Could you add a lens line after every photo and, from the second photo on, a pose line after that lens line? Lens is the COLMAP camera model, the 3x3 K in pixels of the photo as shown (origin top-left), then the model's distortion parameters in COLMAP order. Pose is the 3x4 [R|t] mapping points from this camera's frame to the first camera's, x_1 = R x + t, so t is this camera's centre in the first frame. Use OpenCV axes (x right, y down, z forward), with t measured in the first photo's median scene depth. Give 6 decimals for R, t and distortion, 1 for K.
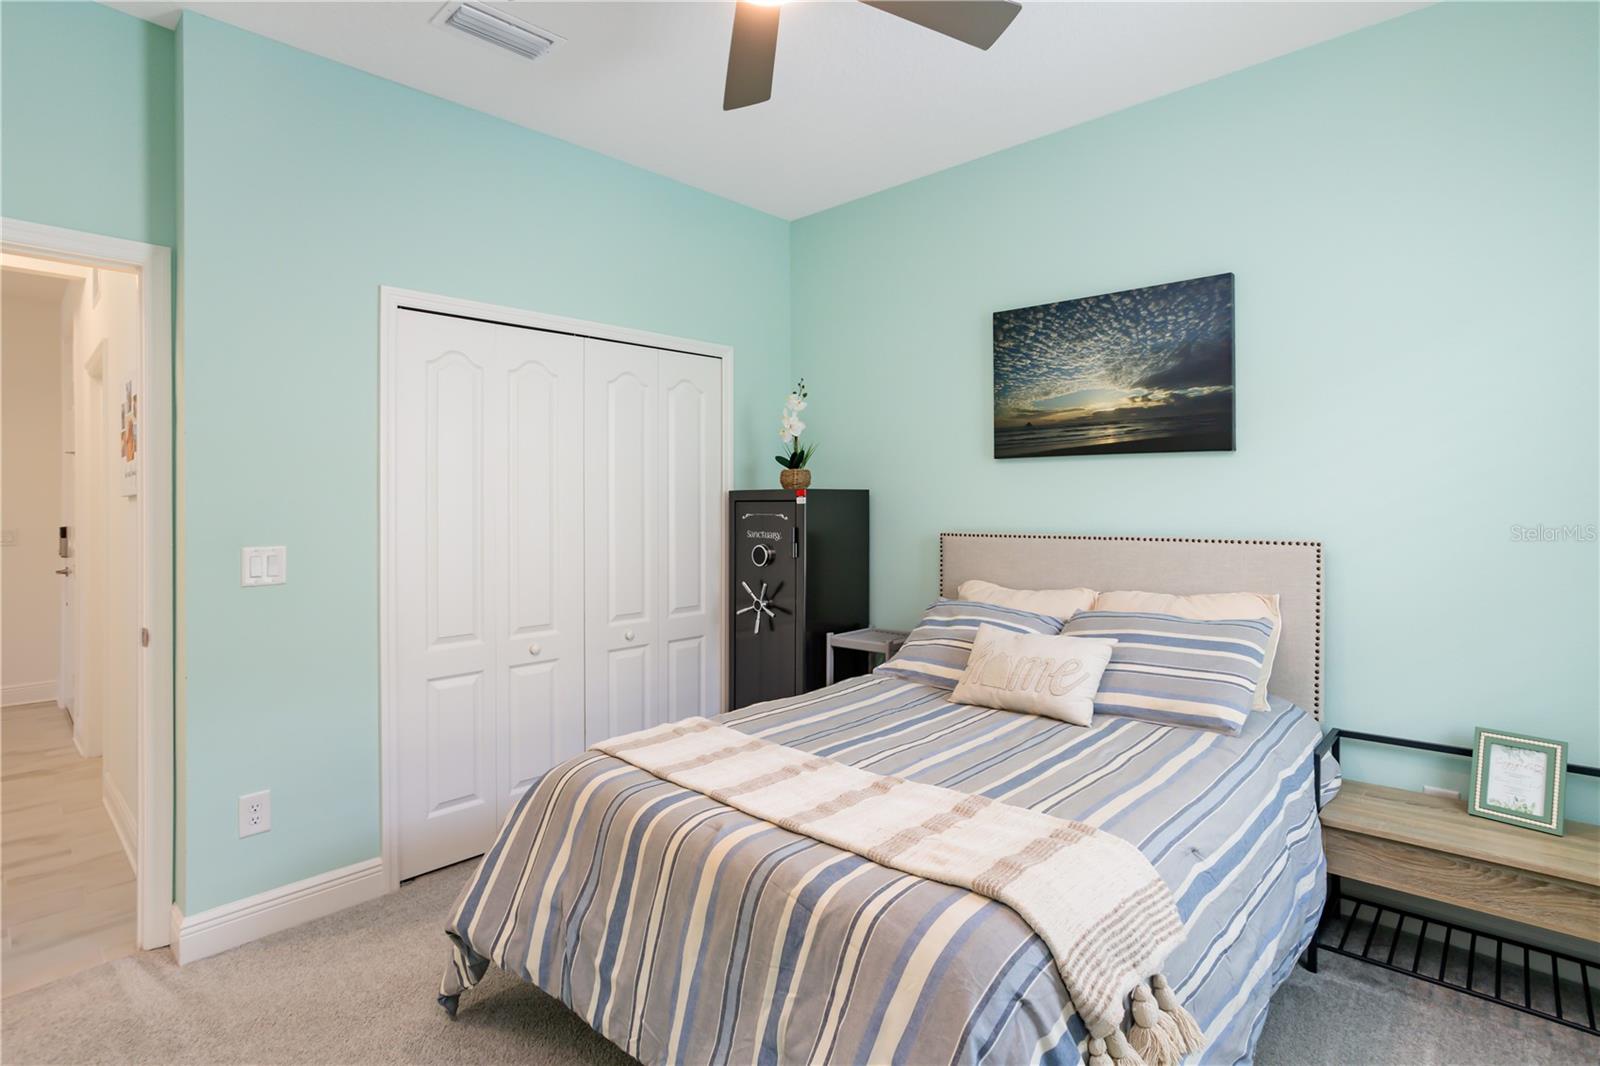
lens RADIAL K [[769.2, 0, 799.3], [0, 769.2, 493.9], [0, 0, 1]] dist [-0.021028, 0.000478]
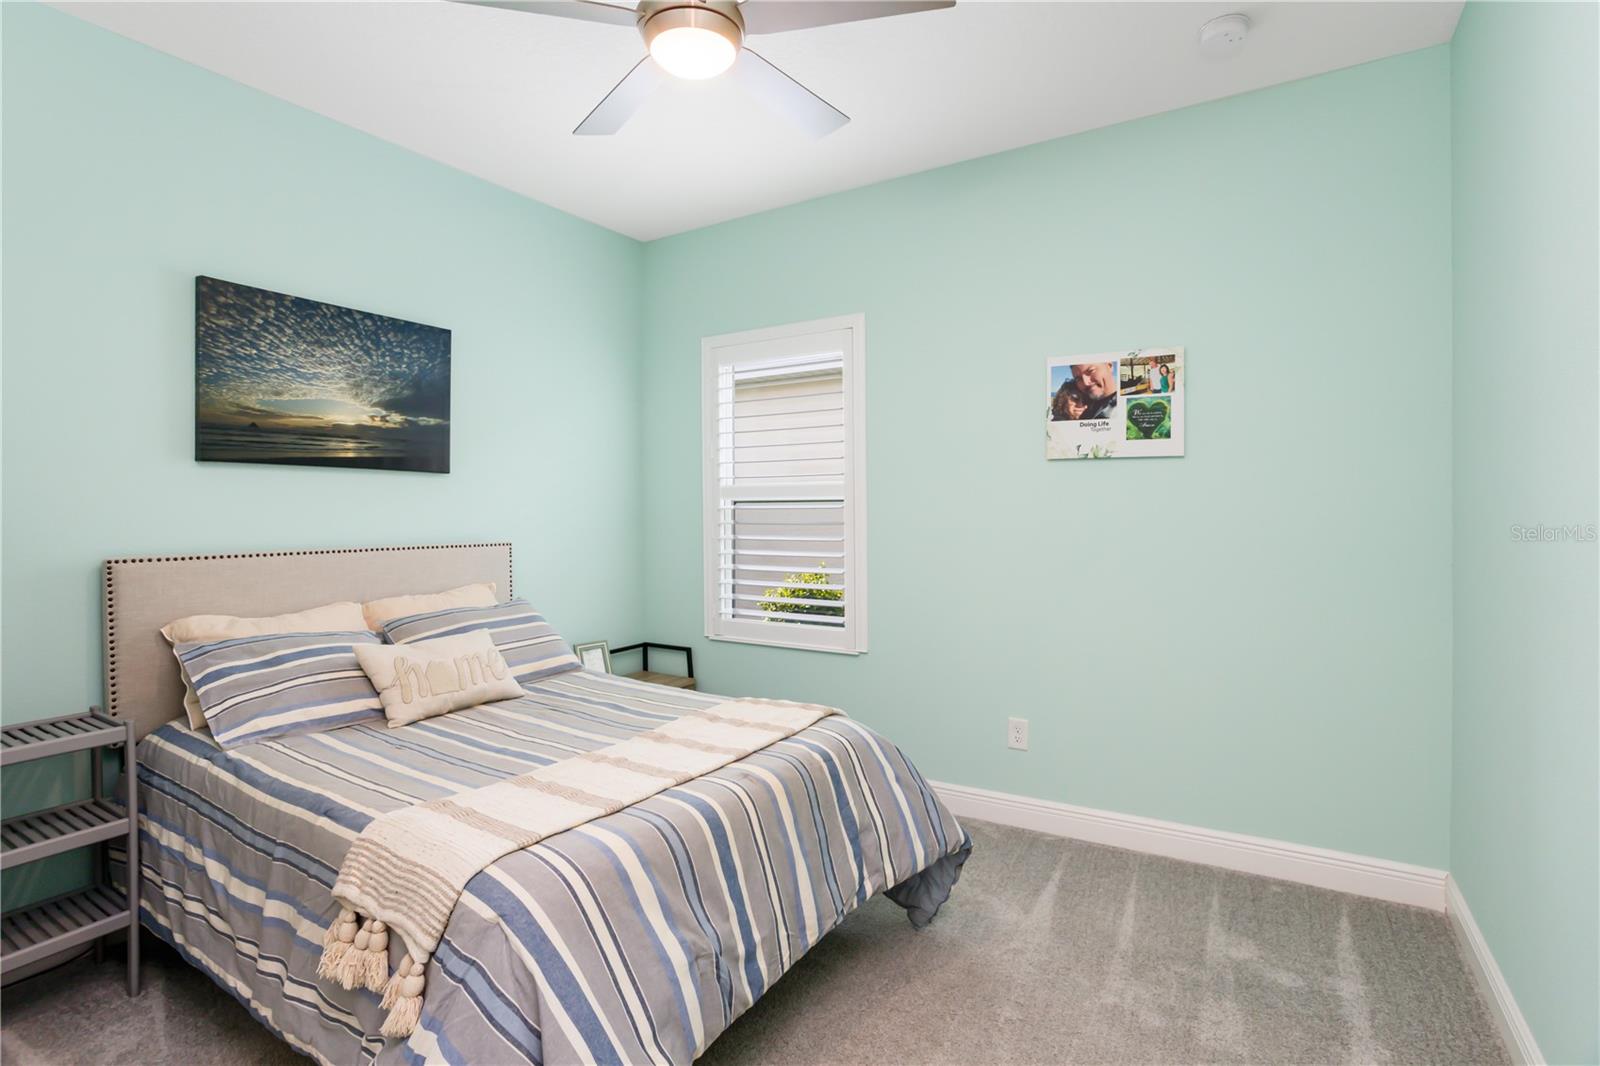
lens RADIAL K [[769.2, 0, 797.6], [0, 769.2, 531.0], [0, 0, 1]] dist [-0.021028, 0.000478]
pose [[-0.154524, -0.018600, 0.987814, -0.682116], [-0.002560, 0.999827, 0.018426, 0.011464], [-0.987986, 0.000318, -0.154545, 0.569847]]
